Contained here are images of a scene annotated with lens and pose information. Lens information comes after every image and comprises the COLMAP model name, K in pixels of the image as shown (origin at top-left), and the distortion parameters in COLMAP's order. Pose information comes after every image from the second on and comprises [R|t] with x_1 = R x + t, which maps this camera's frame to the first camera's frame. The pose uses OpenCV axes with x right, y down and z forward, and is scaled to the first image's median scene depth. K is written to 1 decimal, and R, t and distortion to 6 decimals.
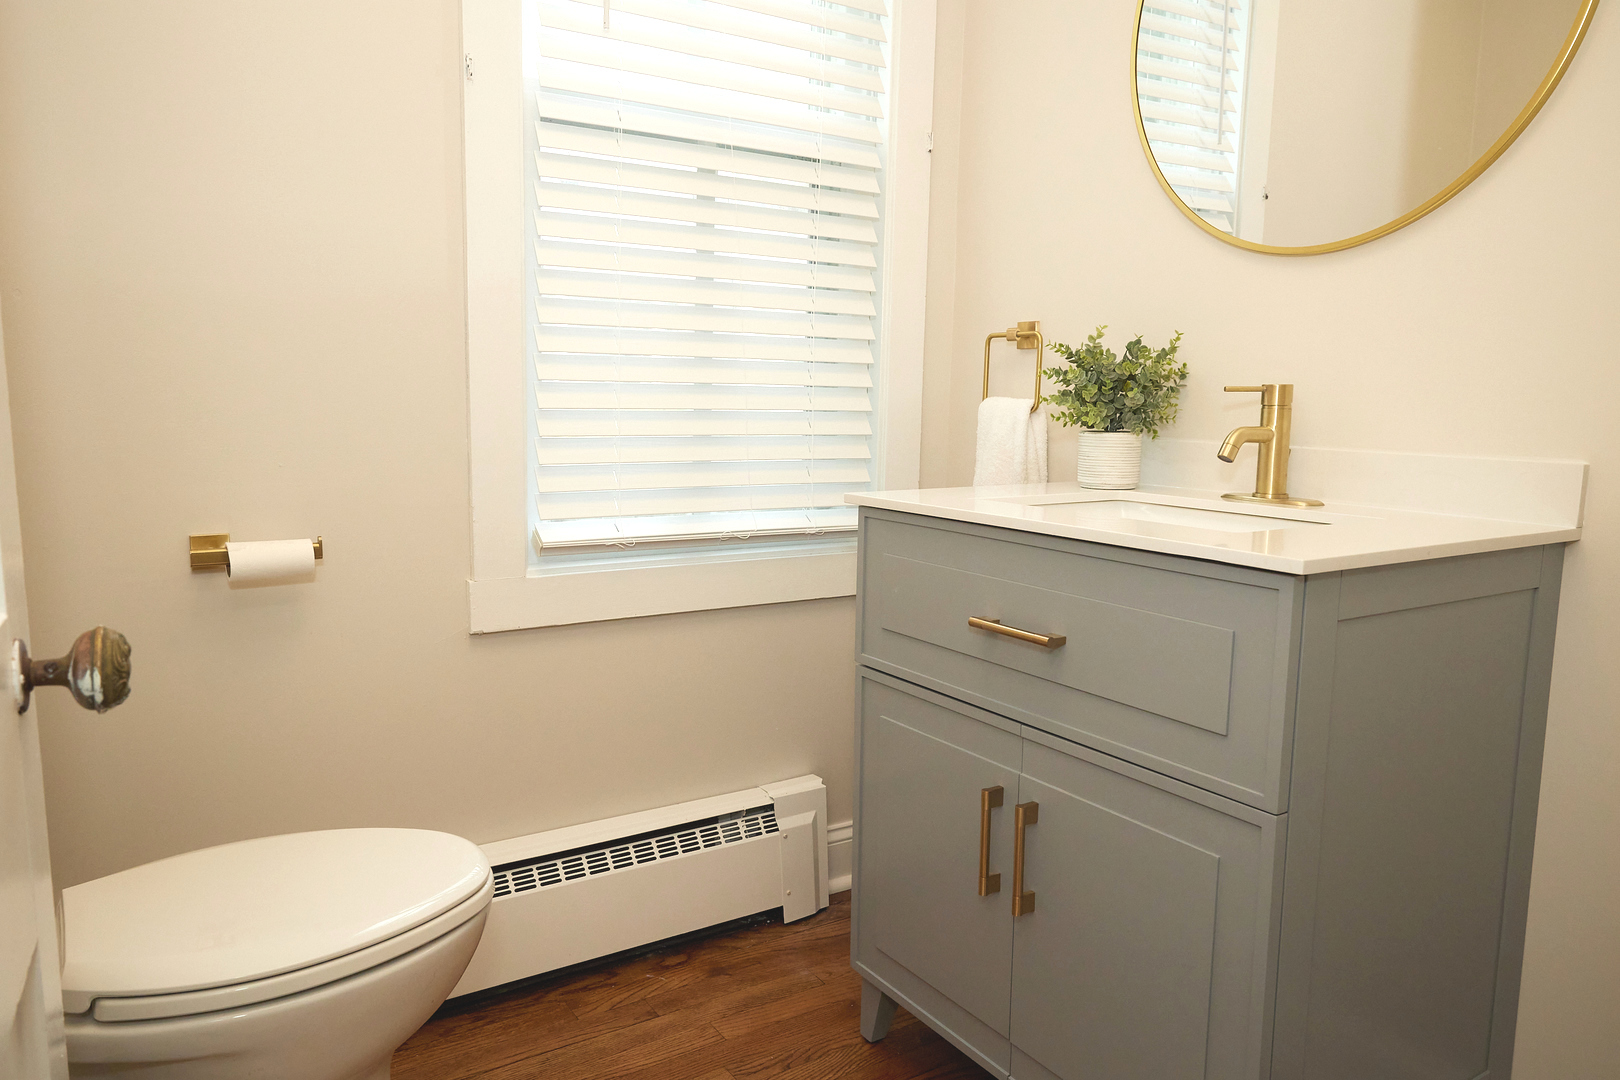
lens RADIAL K [[1115.8, 0, 810.0], [0, 1115.8, 540.0], [0, 0, 1]] dist [0.002040, -0.005072]
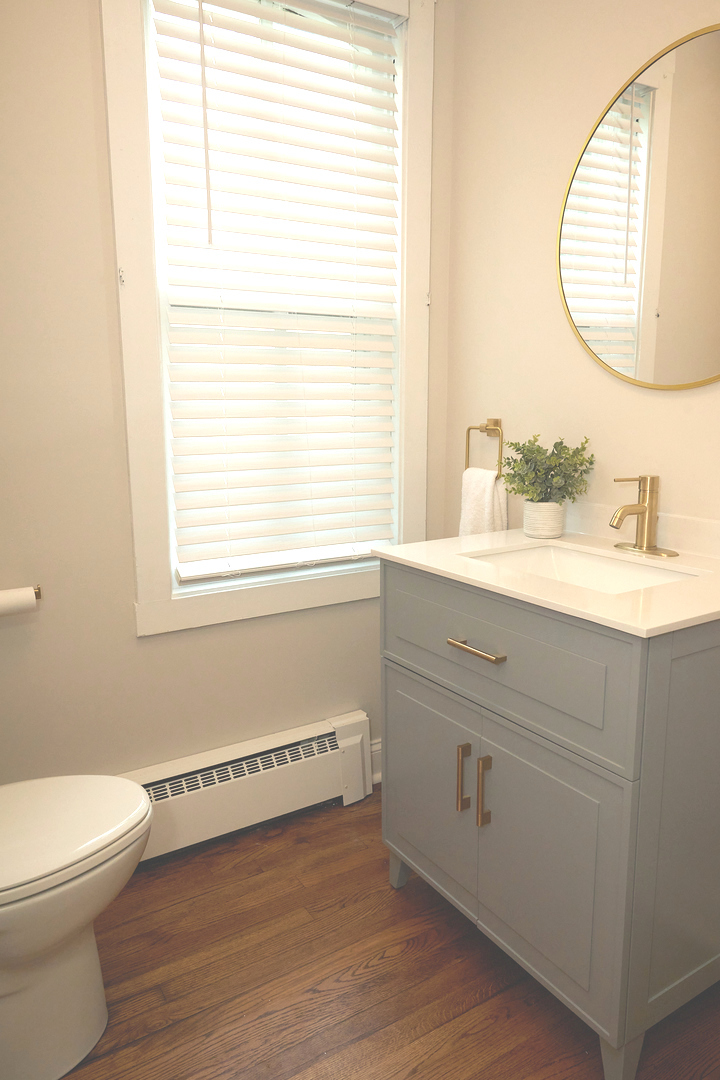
lens RADIAL K [[743.8, 0, 360.0], [0, 743.8, 540.0], [0, 0, 1]] dist [0.002040, -0.005072]
pose [[0.999568, -0.020615, -0.020946, 0.034932], [0.021684, 0.998401, 0.052195, -0.100985], [0.019837, -0.052626, 0.998417, -0.034756]]
